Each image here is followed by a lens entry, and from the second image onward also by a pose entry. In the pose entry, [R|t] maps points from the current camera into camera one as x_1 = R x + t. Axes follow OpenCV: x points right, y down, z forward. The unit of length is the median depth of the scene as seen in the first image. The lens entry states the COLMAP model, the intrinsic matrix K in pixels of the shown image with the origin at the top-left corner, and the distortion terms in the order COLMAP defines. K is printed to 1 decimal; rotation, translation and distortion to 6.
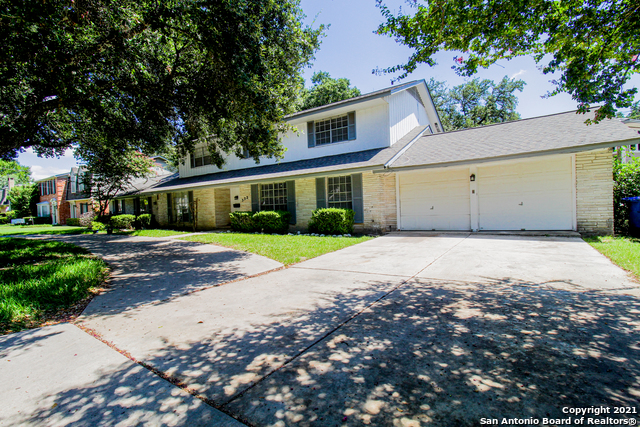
lens RADIAL K [[298.1, 0, 320.0], [0, 298.1, 213.5], [0, 0, 1]] dist [0.000586, -0.012517]
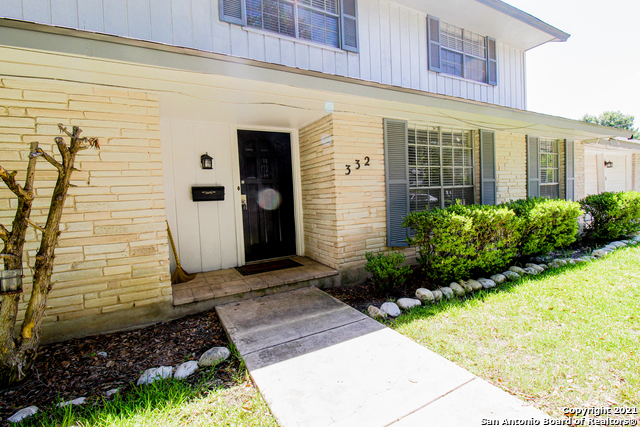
lens RADIAL K [[300.2, 0, 320.5], [0, 300.2, 215.0], [0, 0, 1]] dist [0.000956, -0.012784]
pose [[0.454939, -0.035035, 0.889833, -0.608155], [0.049617, 0.998671, 0.013953, -0.009600], [-0.889139, 0.037803, 0.456072, 1.058159]]
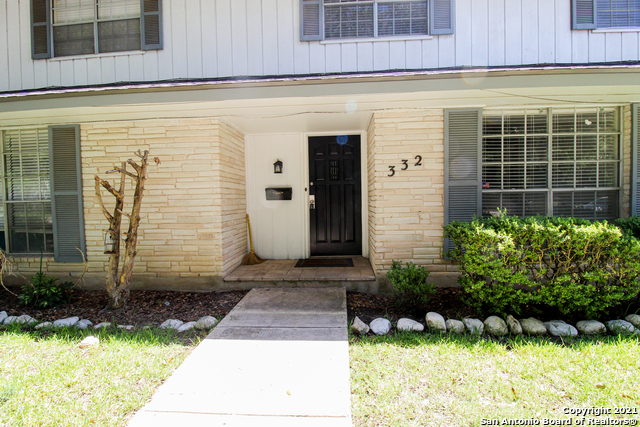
lens RADIAL K [[298.1, 0, 320.0], [0, 298.1, 213.5], [0, 0, 1]] dist [0.000586, -0.012517]
pose [[0.863492, -0.002577, 0.504356, -0.518500], [-0.000610, 0.999981, 0.006153, -0.011445], [-0.504362, -0.005620, 0.863474, 0.955608]]
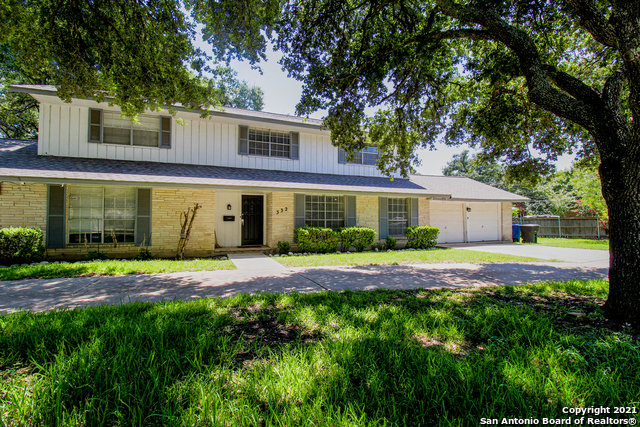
lens RADIAL K [[300.2, 0, 320.5], [0, 300.2, 215.0], [0, 0, 1]] dist [0.000956, -0.012784]
pose [[0.557449, 0.056849, 0.828263, -0.974306], [-0.001093, 0.997702, -0.067743, 0.016507], [-0.830210, 0.036859, 0.556230, 0.574861]]
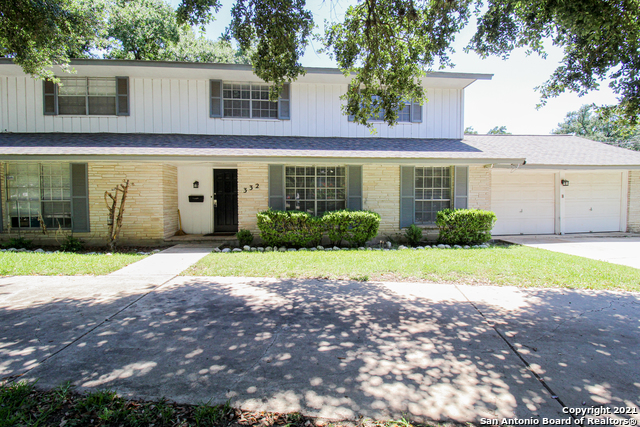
lens RADIAL K [[298.1, 0, 320.0], [0, 298.1, 213.5], [0, 0, 1]] dist [0.000586, -0.012517]
pose [[0.773939, 0.008651, 0.633201, -0.596981], [-0.012324, 0.999923, 0.001403, -0.003419], [-0.633141, -0.008889, 0.773986, 0.557798]]
